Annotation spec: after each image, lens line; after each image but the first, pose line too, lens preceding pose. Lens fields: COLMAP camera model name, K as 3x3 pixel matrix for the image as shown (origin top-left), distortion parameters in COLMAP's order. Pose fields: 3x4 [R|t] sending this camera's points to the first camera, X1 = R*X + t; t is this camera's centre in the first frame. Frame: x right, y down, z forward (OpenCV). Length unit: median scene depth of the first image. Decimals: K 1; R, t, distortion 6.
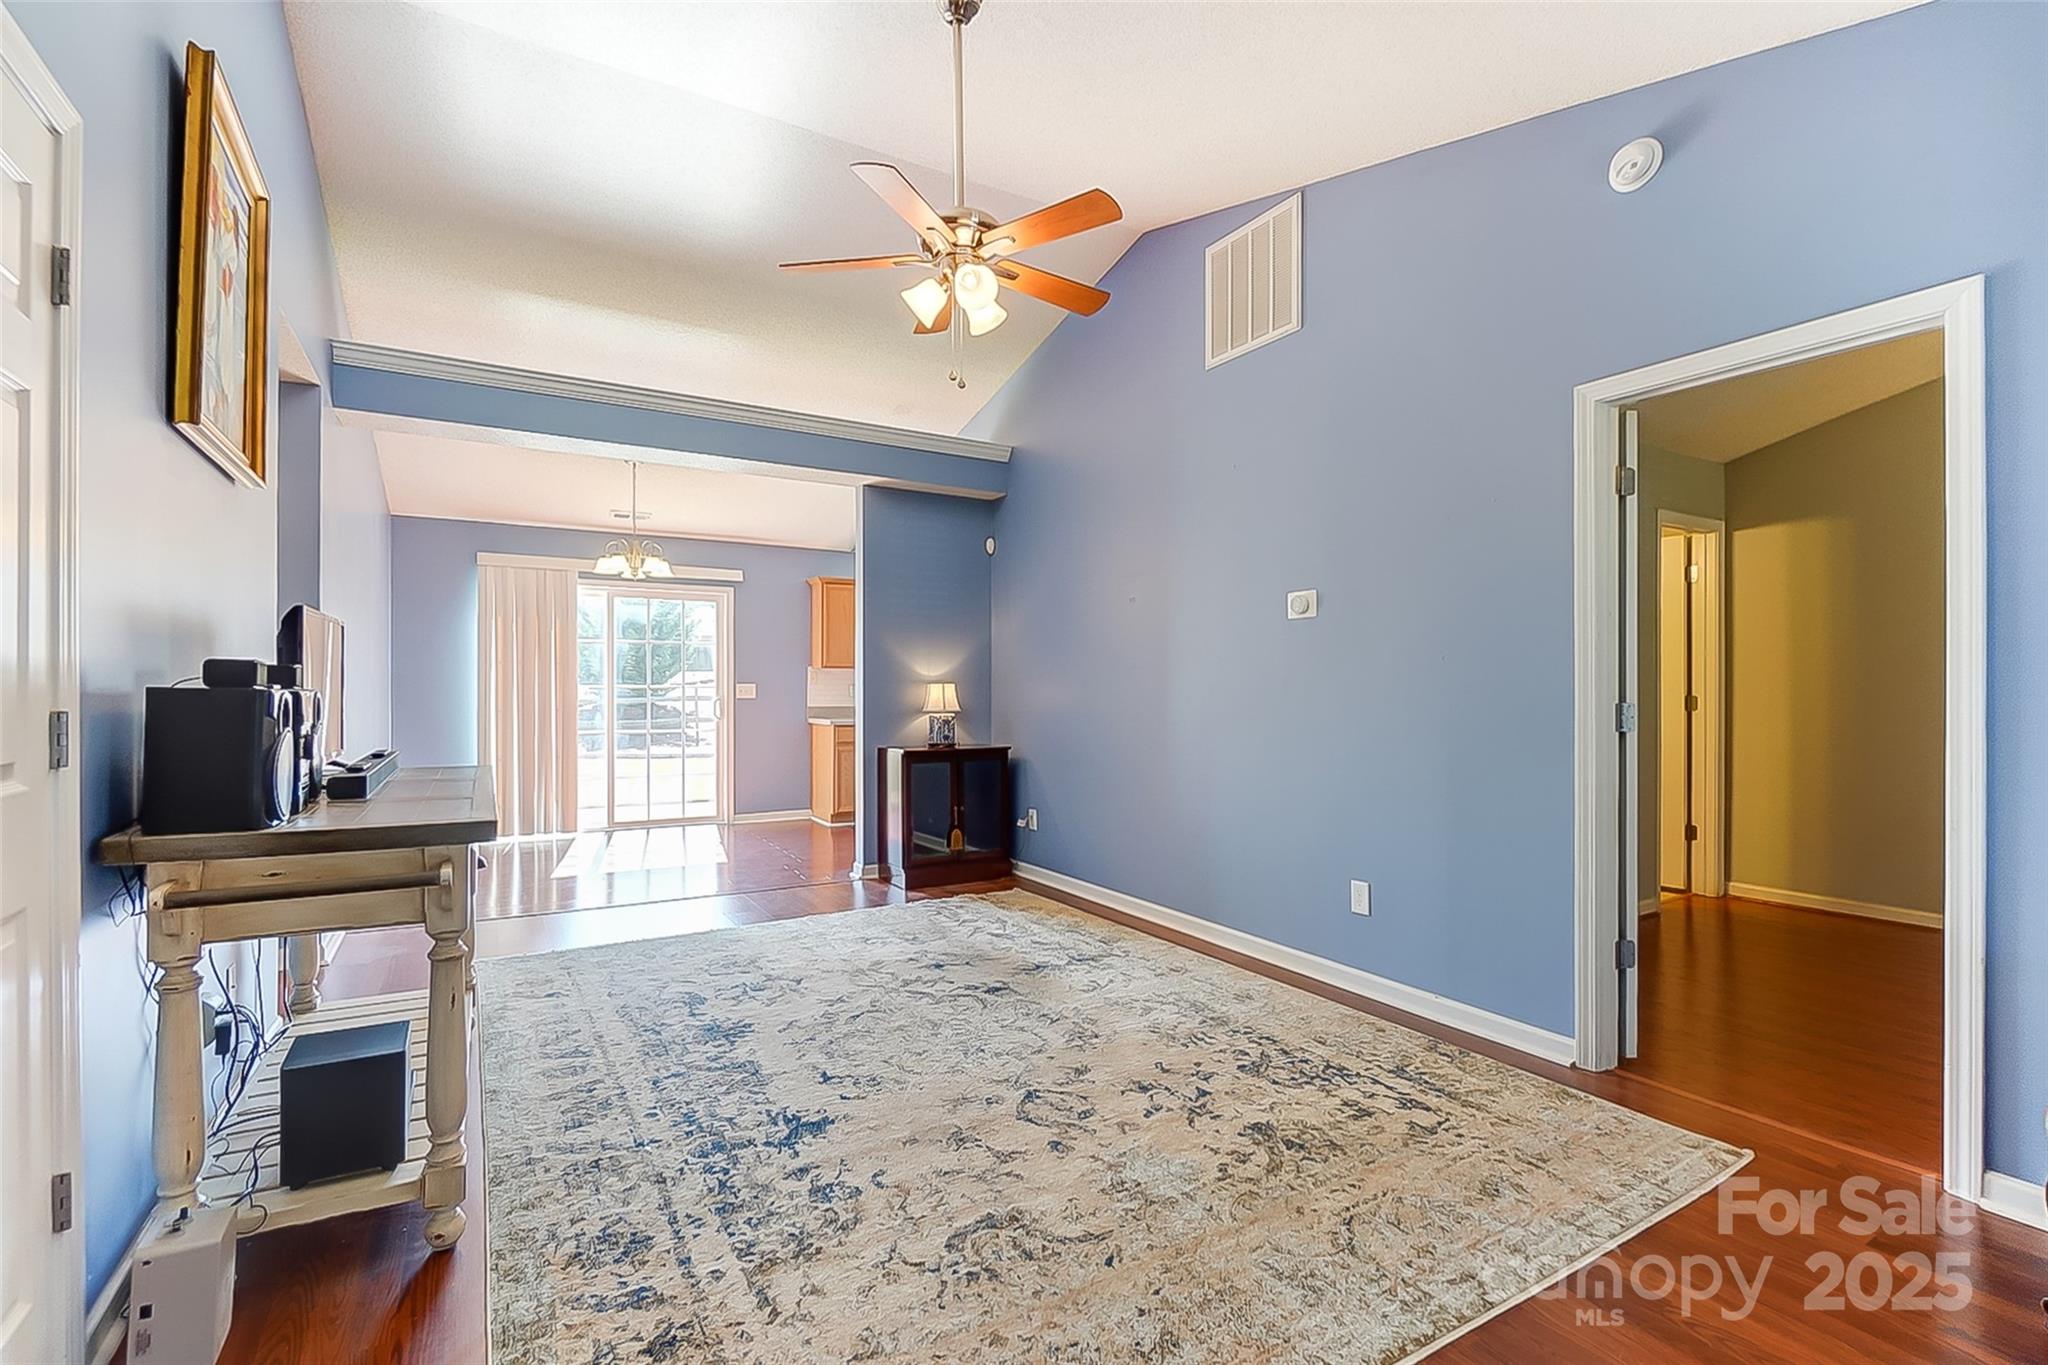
lens RADIAL K [[938.4, 0, 920.1], [0, 938.4, 687.0], [0, 0, 1]] dist [-0.001190, -0.000310]
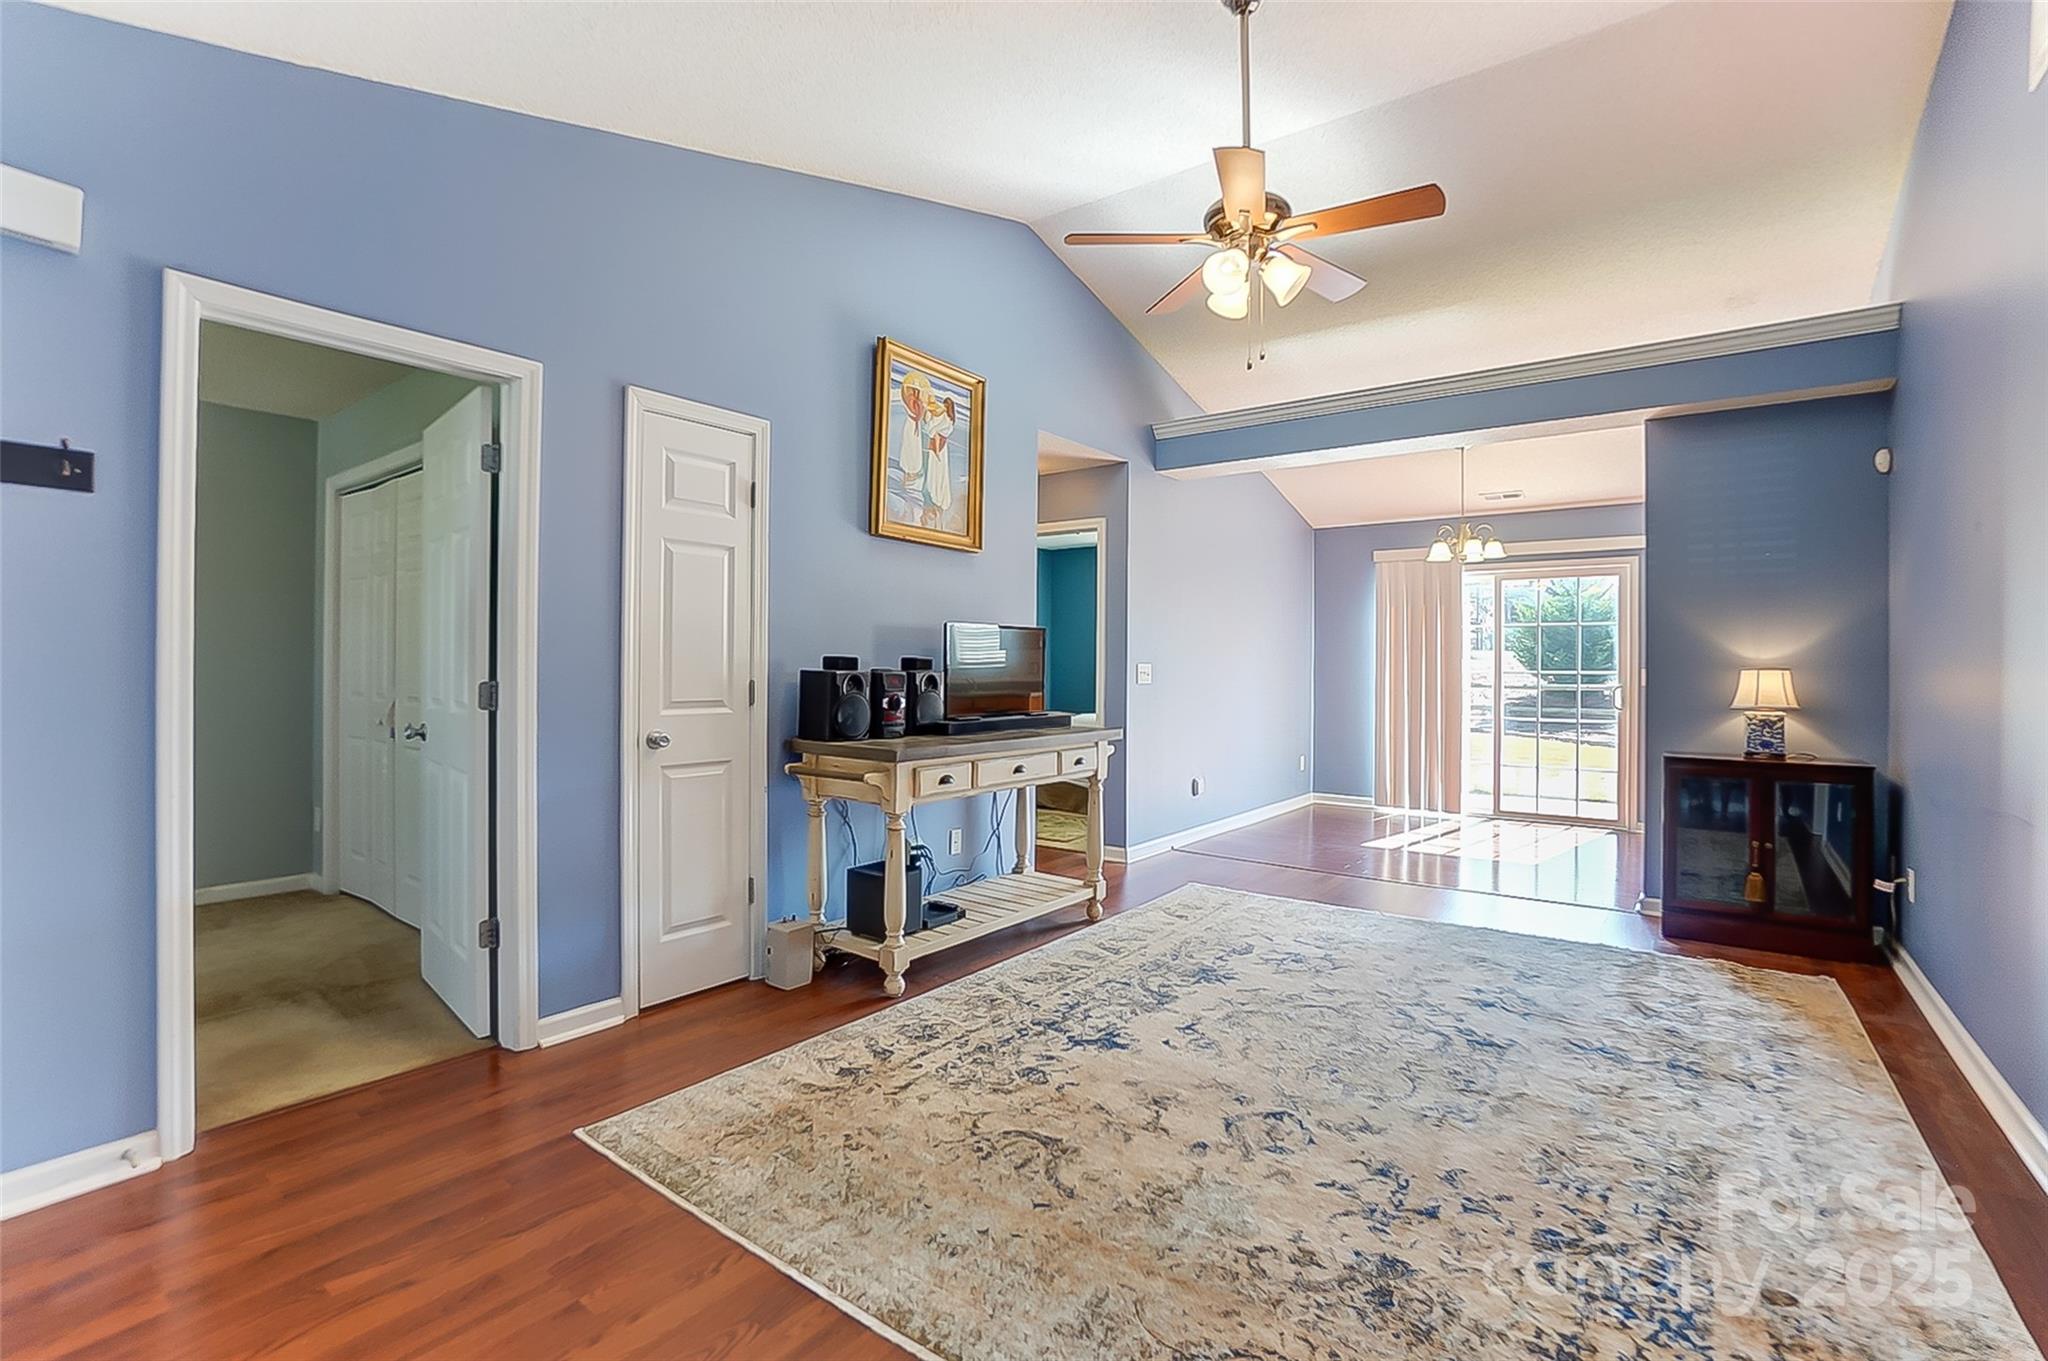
lens RADIAL K [[904.7, 0, 1006.1], [0, 904.7, 670.8], [0, 0, 1]] dist [-0.061028, 0.019712]
pose [[0.392737, 0.004965, -0.919638, 0.620180], [-0.004454, 0.999984, 0.003497, -0.003894], [0.919640, 0.002723, 0.392753, 0.310070]]
